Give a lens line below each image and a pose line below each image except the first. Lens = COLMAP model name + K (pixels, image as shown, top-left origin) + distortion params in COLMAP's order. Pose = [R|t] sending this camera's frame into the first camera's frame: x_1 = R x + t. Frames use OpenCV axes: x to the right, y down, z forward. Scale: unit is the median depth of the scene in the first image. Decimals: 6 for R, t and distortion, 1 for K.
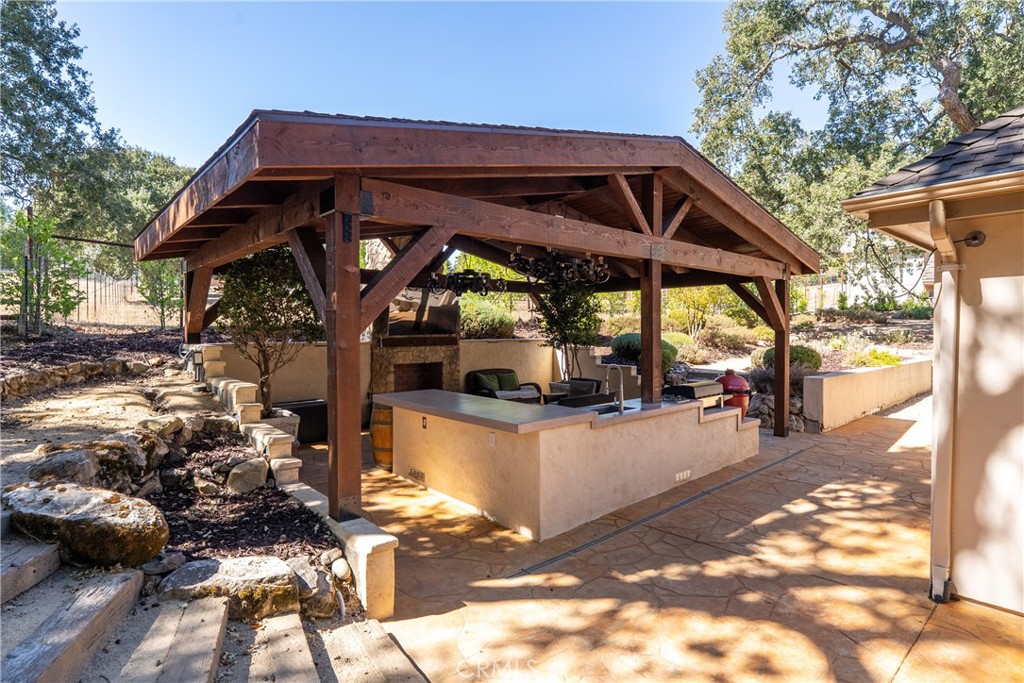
lens RADIAL K [[495.8, 0, 512.5], [0, 495.8, 342.4], [0, 0, 1]] dist [0.000565, 0.000094]
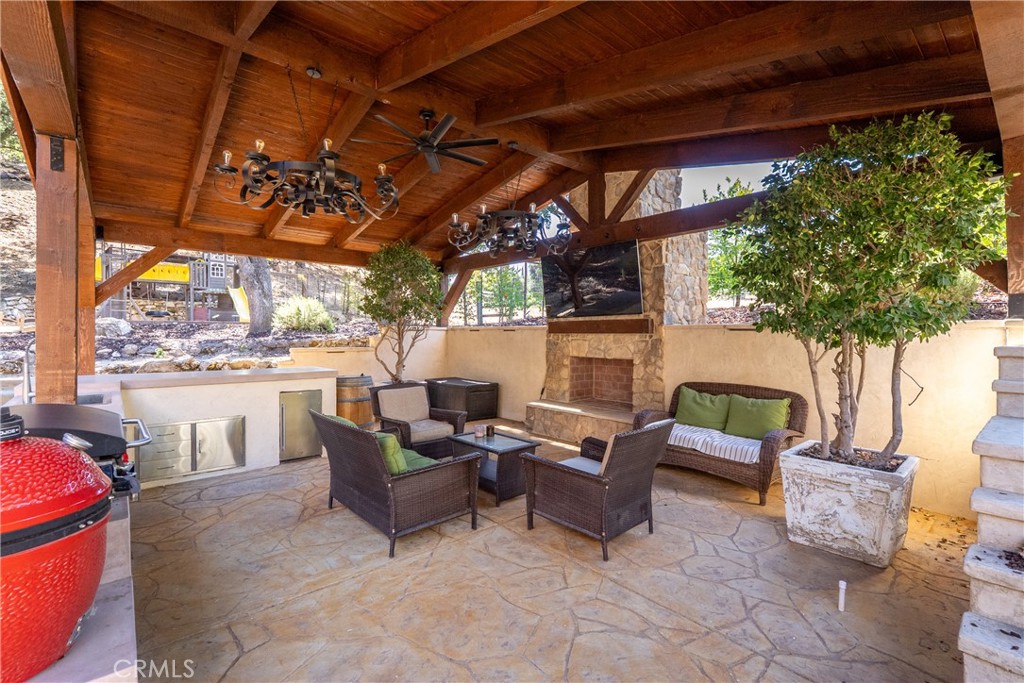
lens RADIAL K [[461.7, 0, 510.9], [0, 461.7, 336.7], [0, 0, 1]] dist [-0.007397, 0.002324]
pose [[-0.053530, 0.015713, -0.998443, 0.450878], [-0.010081, 0.999817, 0.016276, 0.003020], [0.998515, 0.010937, -0.053361, 0.891643]]
